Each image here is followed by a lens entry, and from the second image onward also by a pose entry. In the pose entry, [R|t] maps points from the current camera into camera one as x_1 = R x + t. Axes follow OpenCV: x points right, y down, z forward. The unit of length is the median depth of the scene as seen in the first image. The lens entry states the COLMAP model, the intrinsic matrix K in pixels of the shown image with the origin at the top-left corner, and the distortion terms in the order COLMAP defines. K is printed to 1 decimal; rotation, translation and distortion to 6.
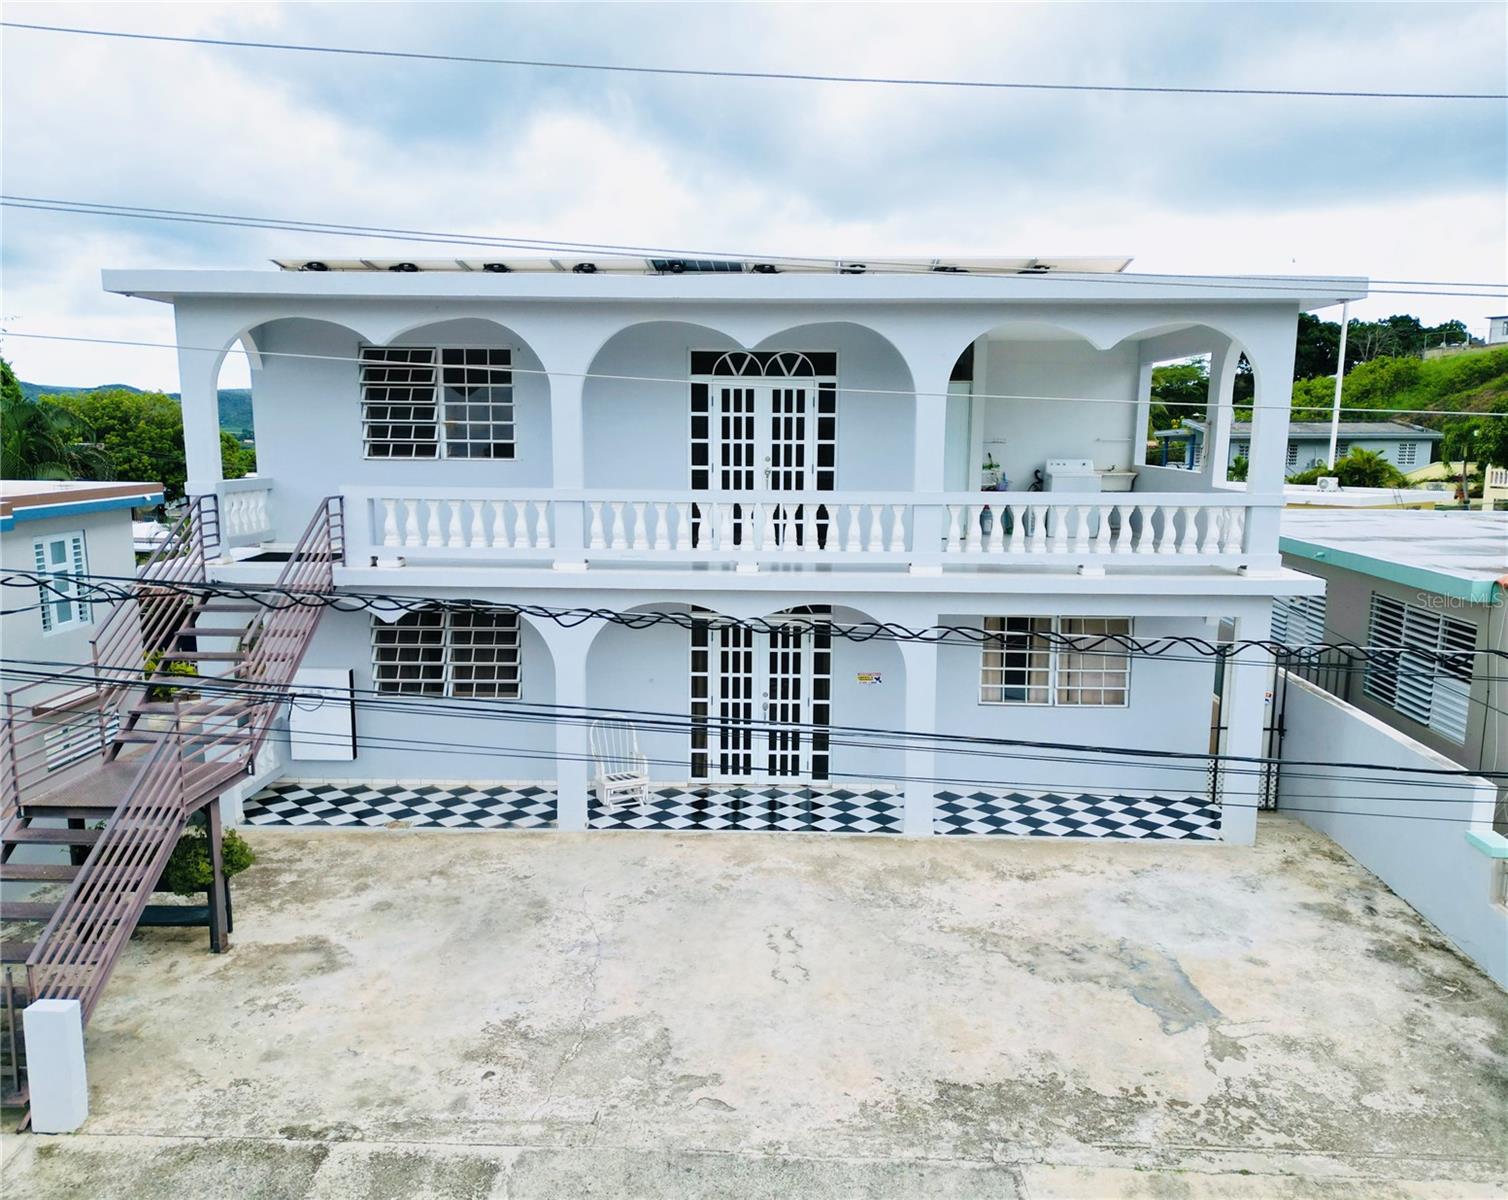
lens RADIAL K [[1136.5, 0, 754.0], [0, 1136.5, 600.0], [0, 0, 1]] dist [0.067412, -0.059377]
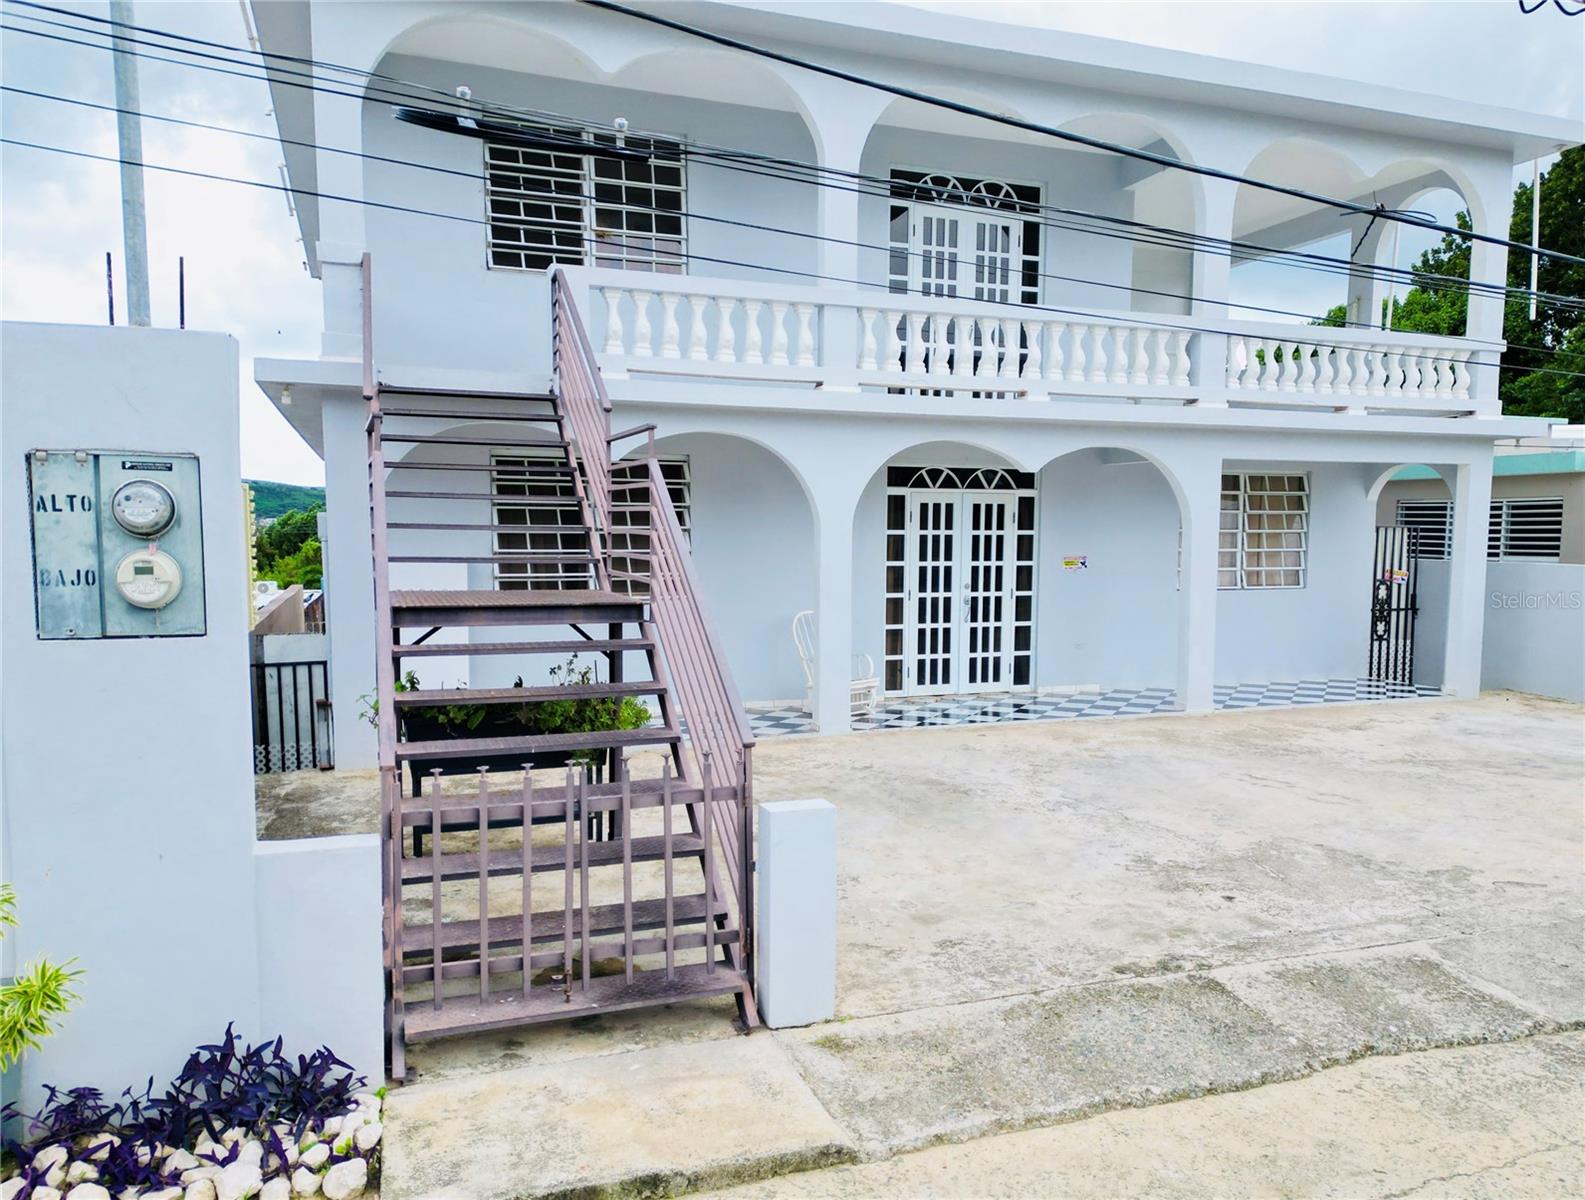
lens RADIAL K [[1184.2, 0, 821.2], [0, 1184.2, 638.7], [0, 0, 1]] dist [0.099498, -0.098637]
pose [[0.922234, -0.037962, 0.384763, -0.551608], [0.057714, 0.997535, -0.039915, 0.192453], [-0.382299, 0.059017, 0.922152, 0.281702]]
